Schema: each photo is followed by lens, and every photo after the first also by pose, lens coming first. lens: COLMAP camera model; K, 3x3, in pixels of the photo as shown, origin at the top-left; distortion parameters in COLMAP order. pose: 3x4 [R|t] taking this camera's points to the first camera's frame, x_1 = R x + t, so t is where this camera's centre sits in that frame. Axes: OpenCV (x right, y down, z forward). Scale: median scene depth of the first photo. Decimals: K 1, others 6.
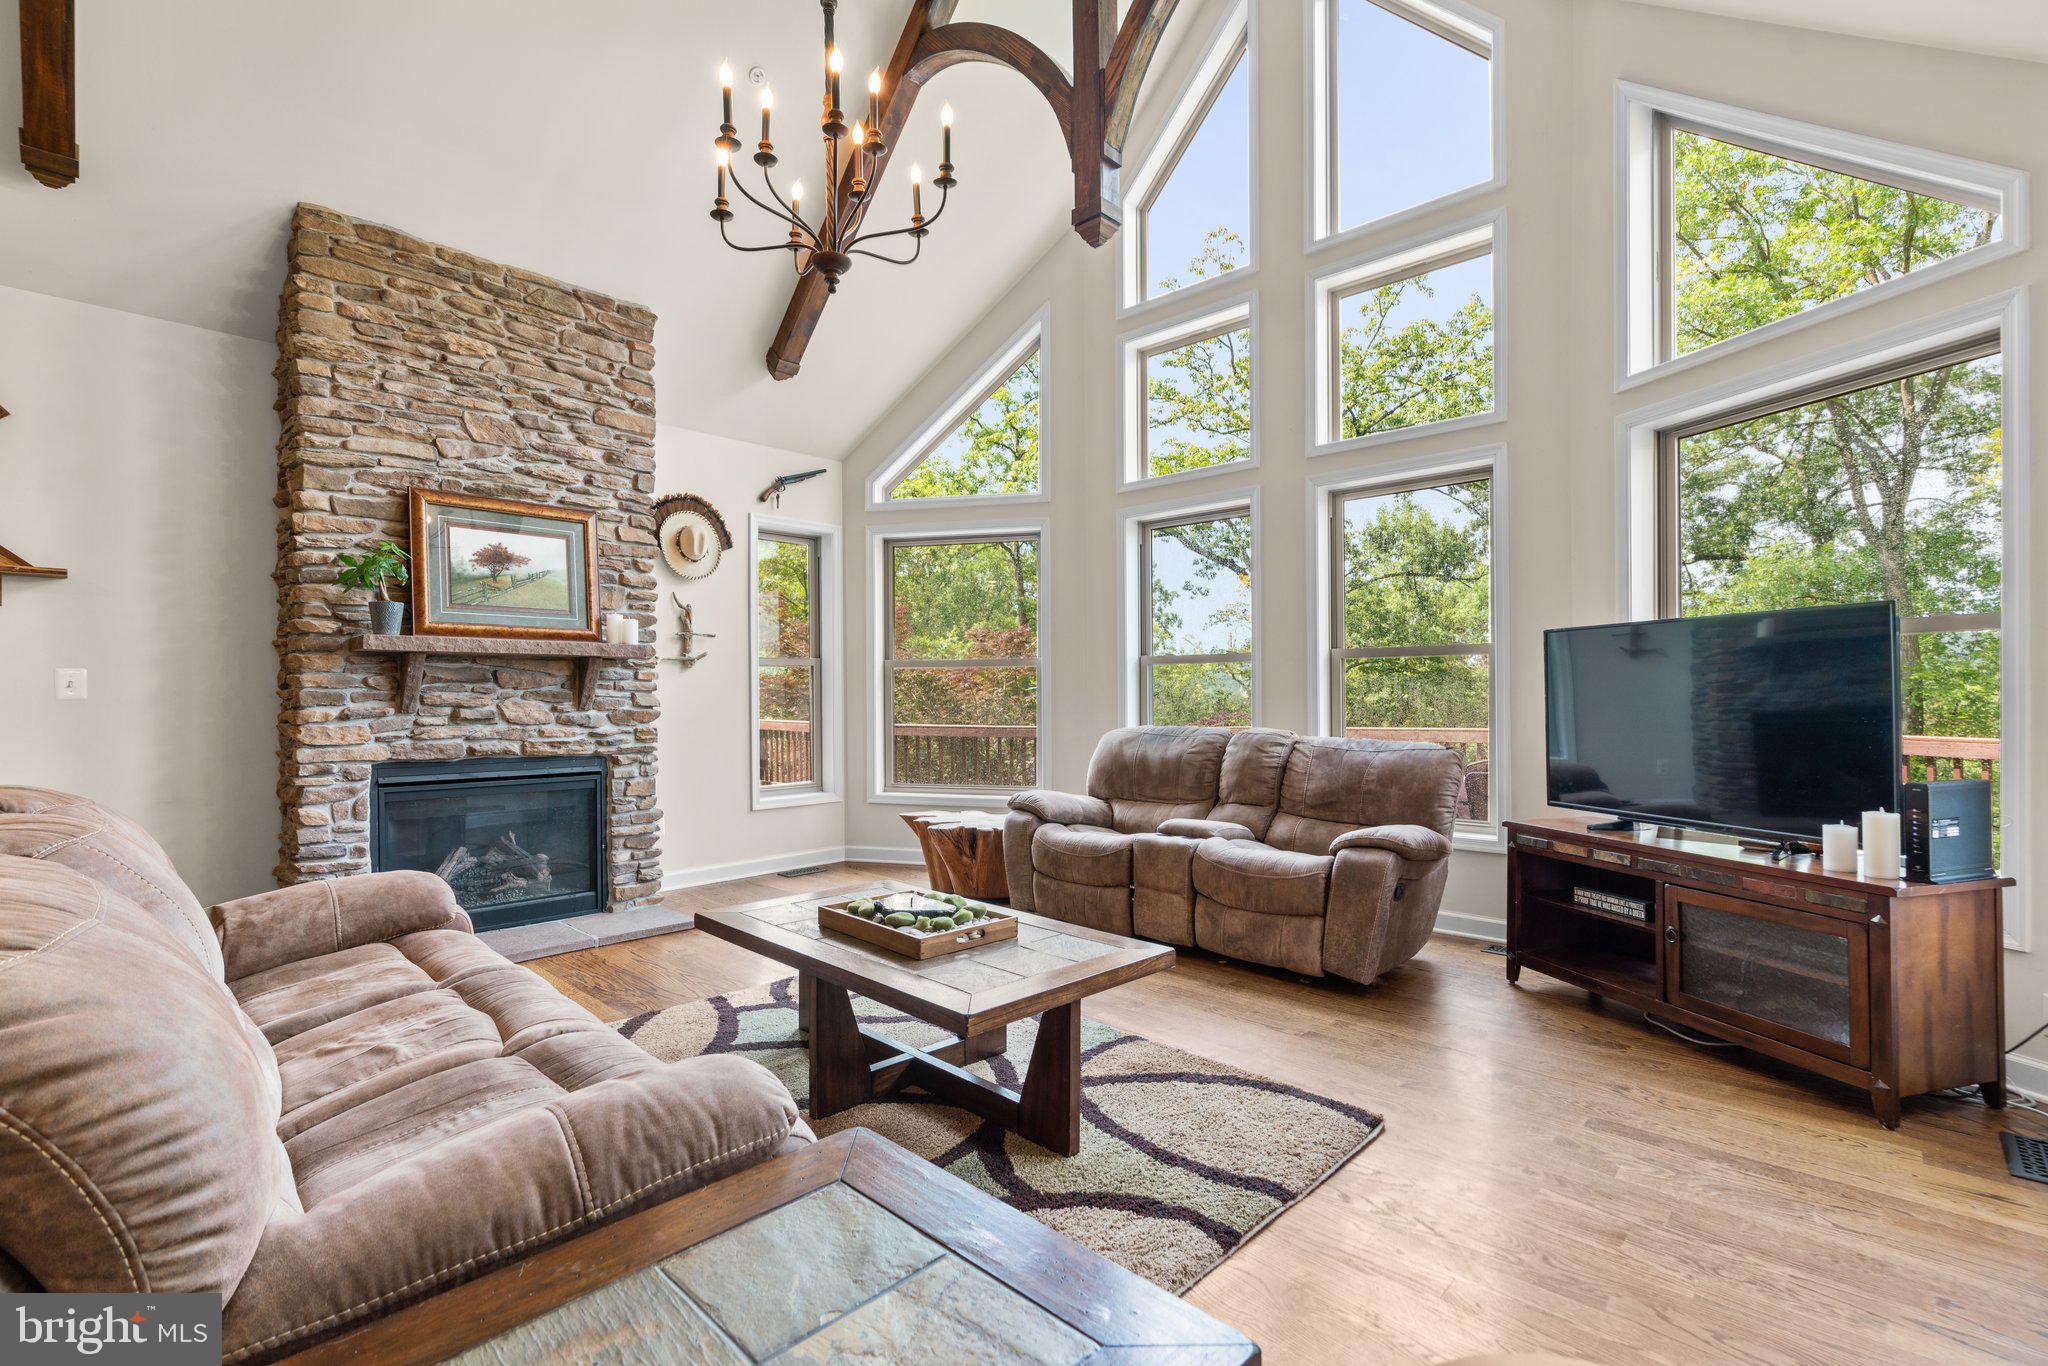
lens RADIAL K [[929.5, 0, 1024.2], [0, 929.5, 693.8], [0, 0, 1]] dist [-0.002031, 0.000408]
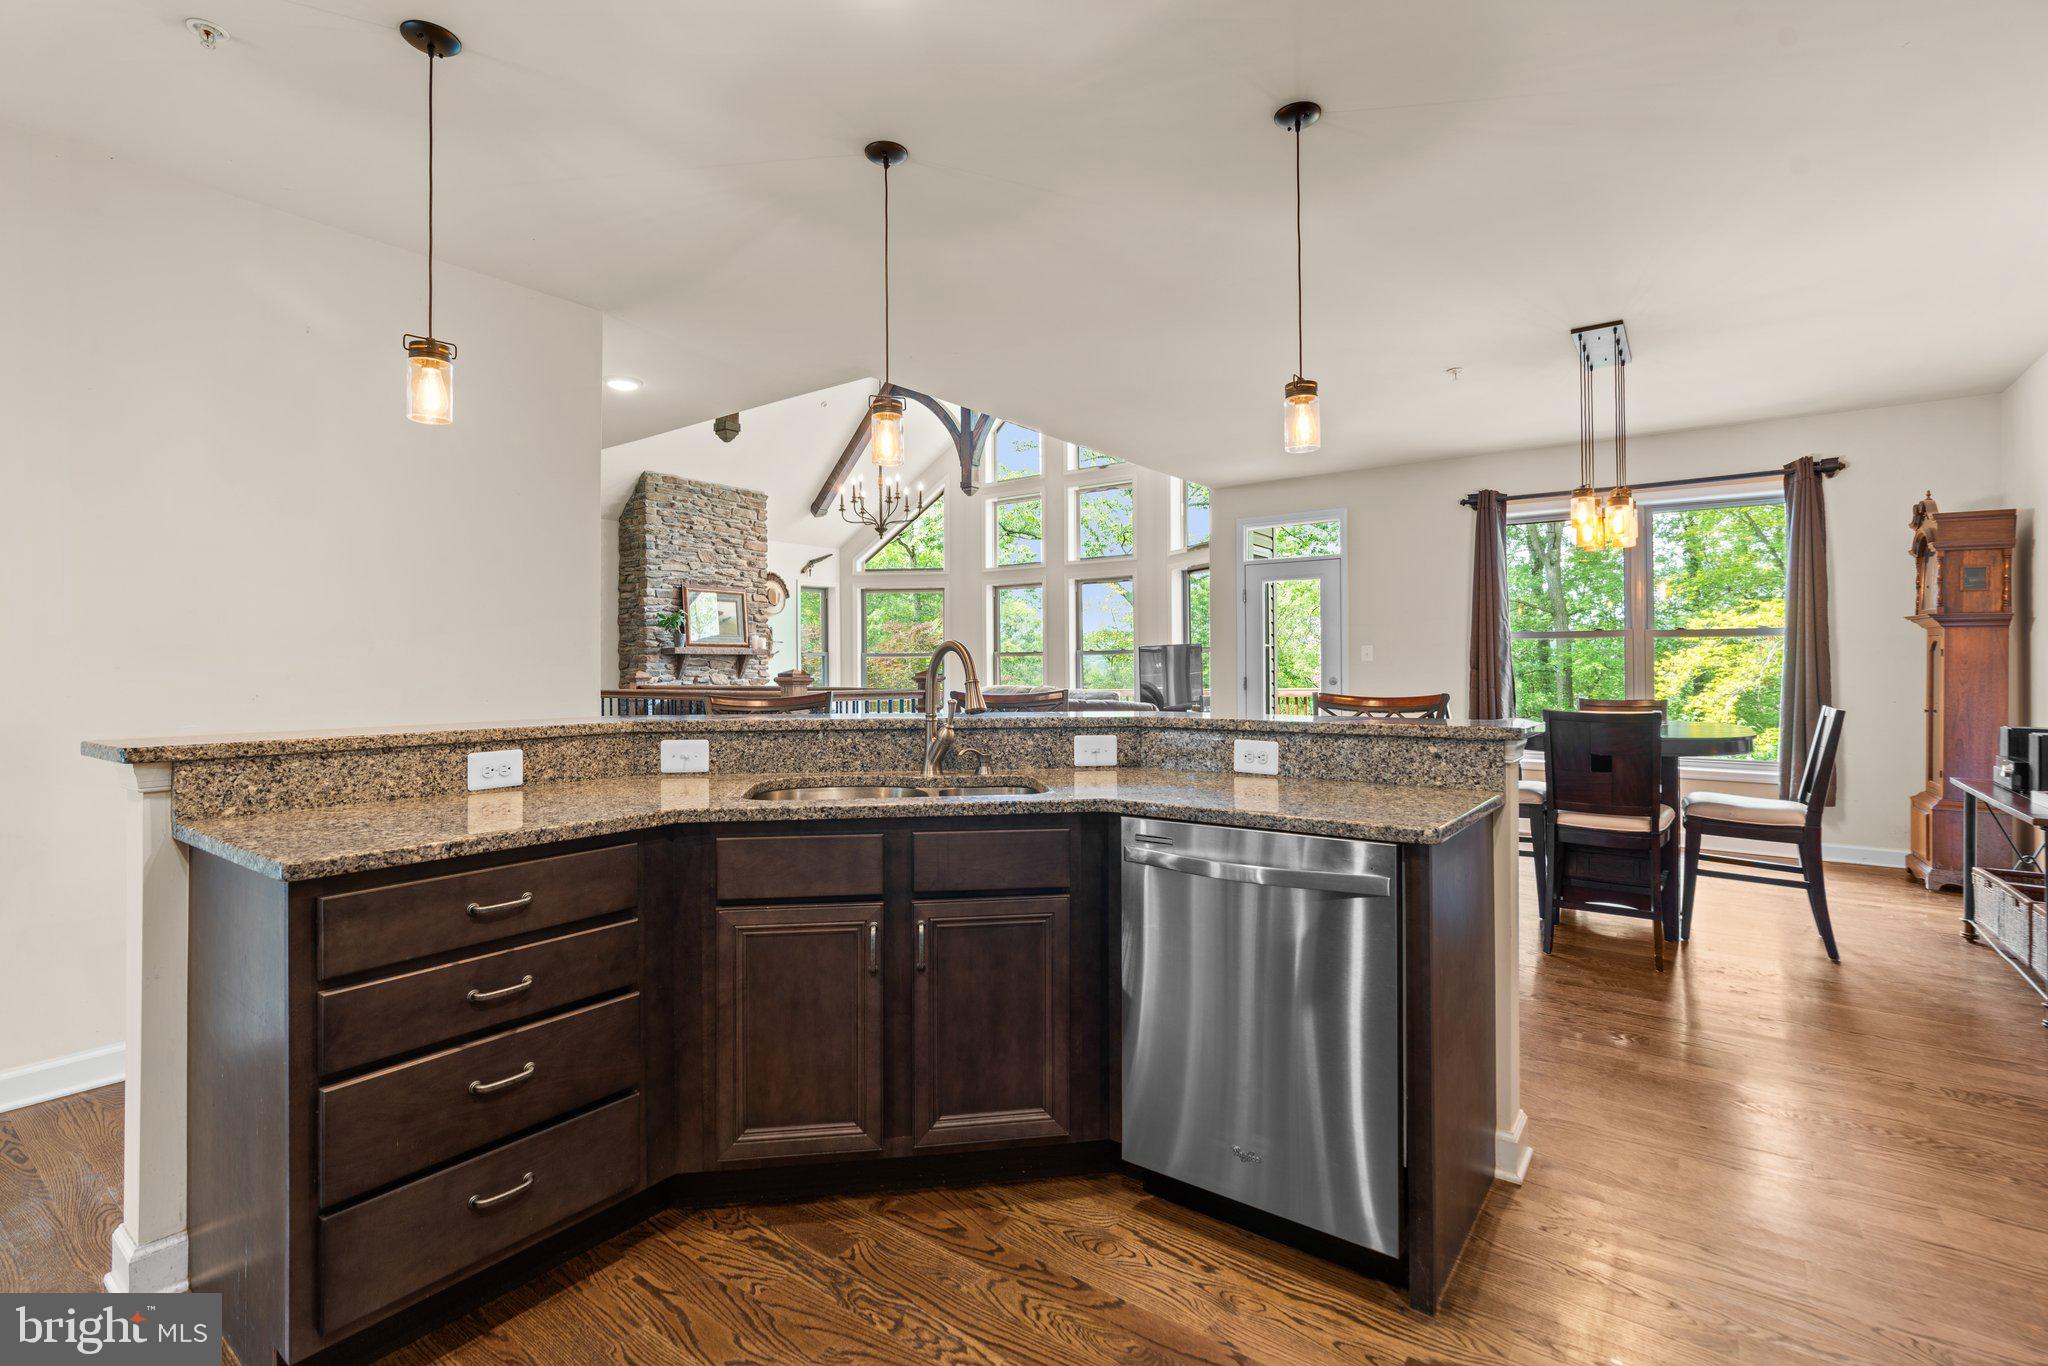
lens RADIAL K [[929.2, 0, 1030.6], [0, 929.2, 663.0], [0, 0, 1]] dist [-0.004191, -0.000138]
pose [[0.991910, -0.000646, 0.126944, -0.072354], [0.001484, 0.999978, -0.006509, -0.003932], [-0.126937, 0.006644, 0.991889, -1.374862]]
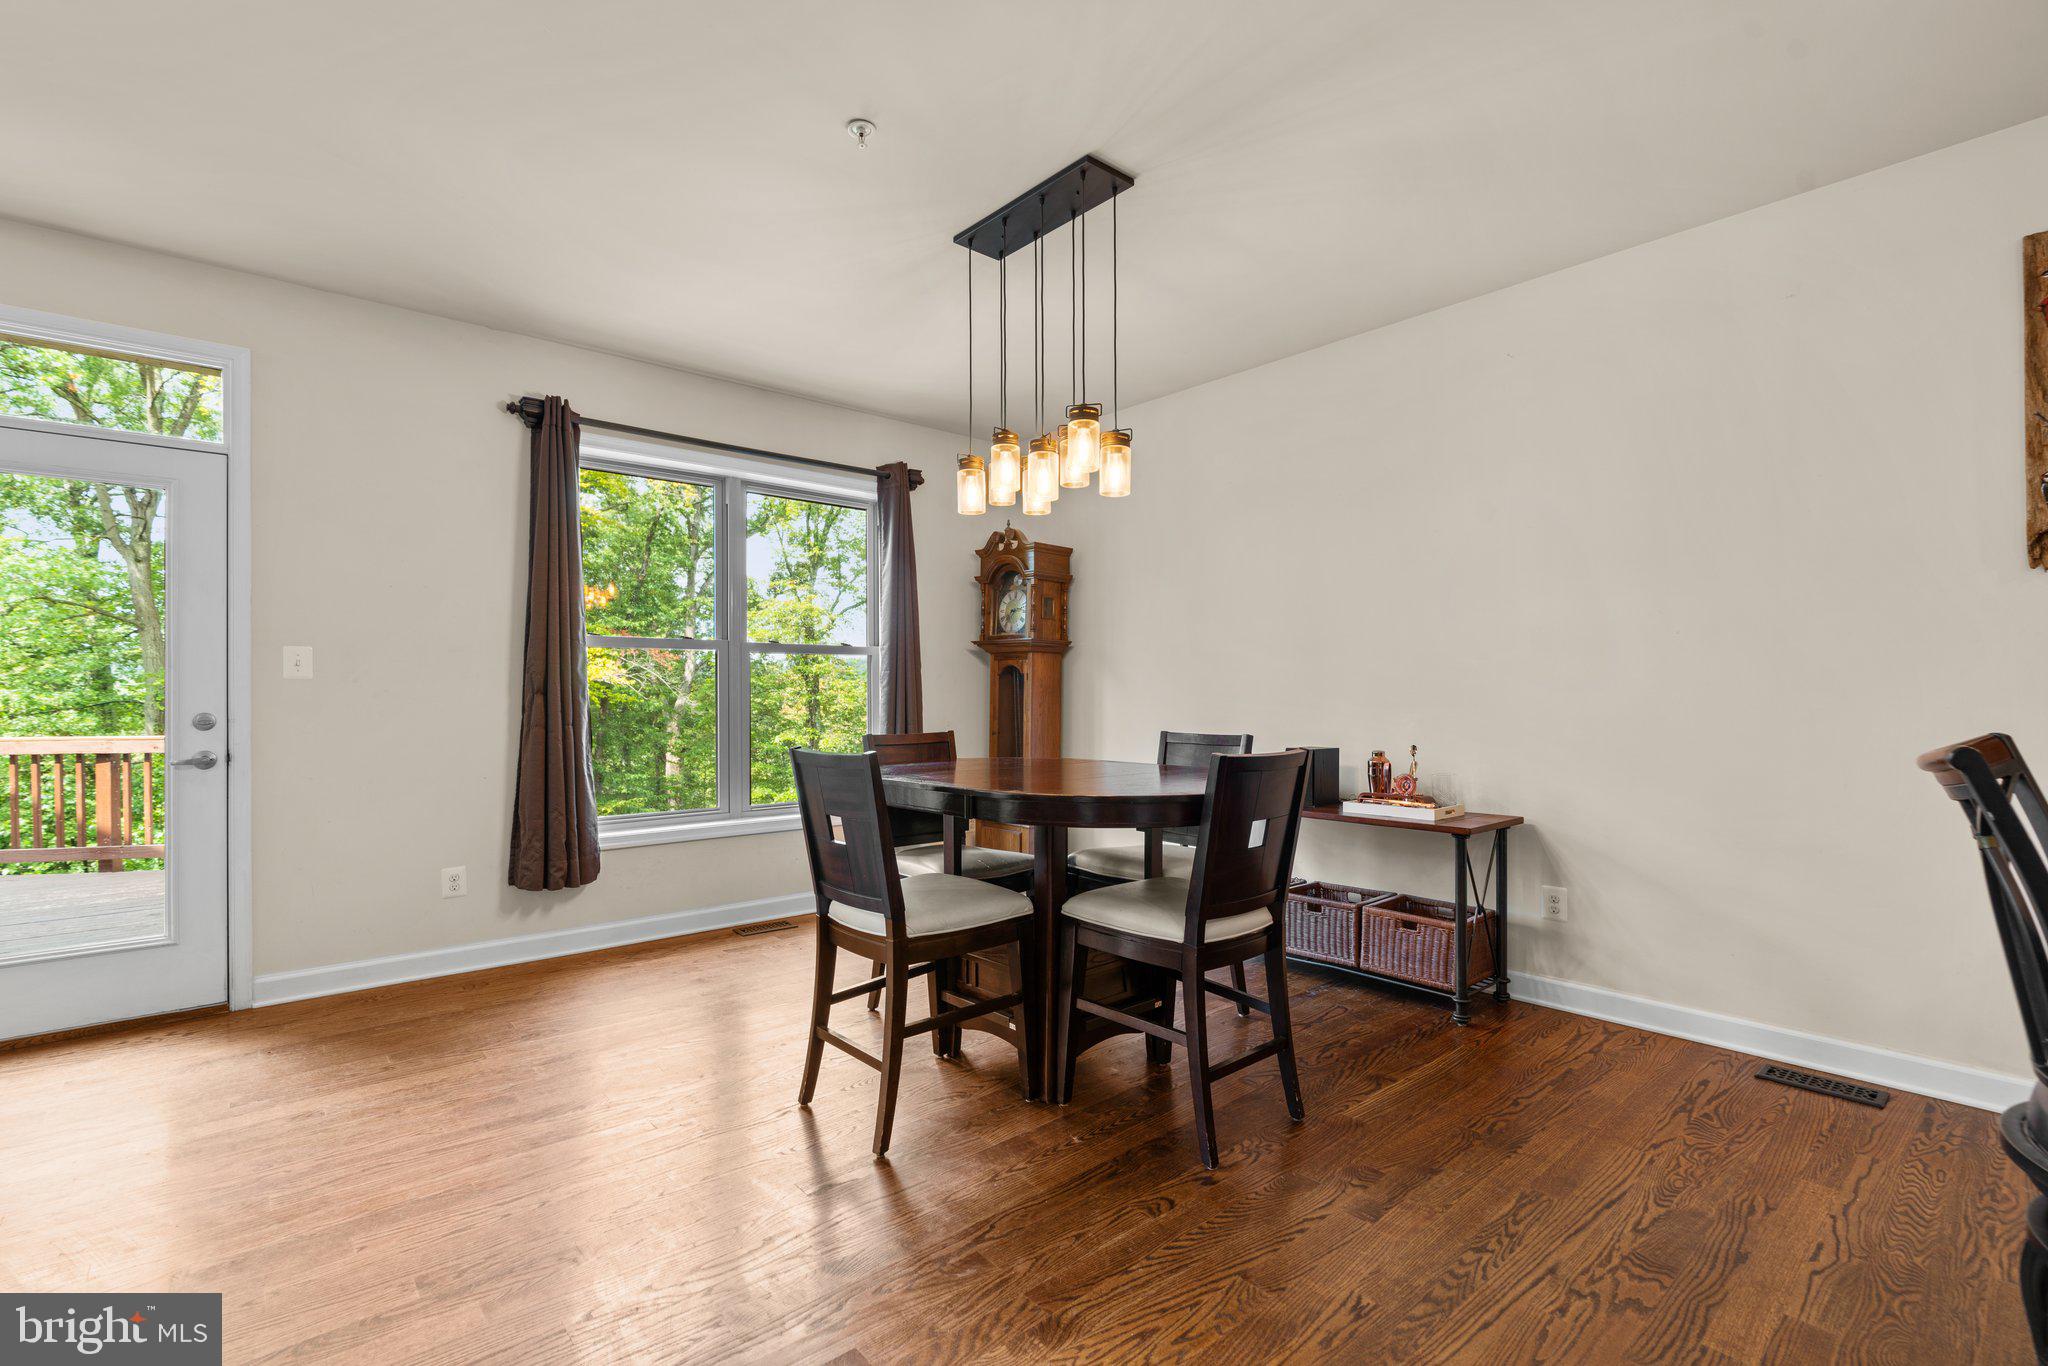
lens RADIAL K [[911.8, 0, 1024.3], [0, 911.8, 694.0], [0, 0, 1]] dist [-0.002967, -0.000632]
pose [[0.090072, 0.000281, 0.995935, 0.008844], [0.005963, 0.999982, -0.000821, 0.000695], [-0.995917, 0.006013, 0.090068, -0.506392]]
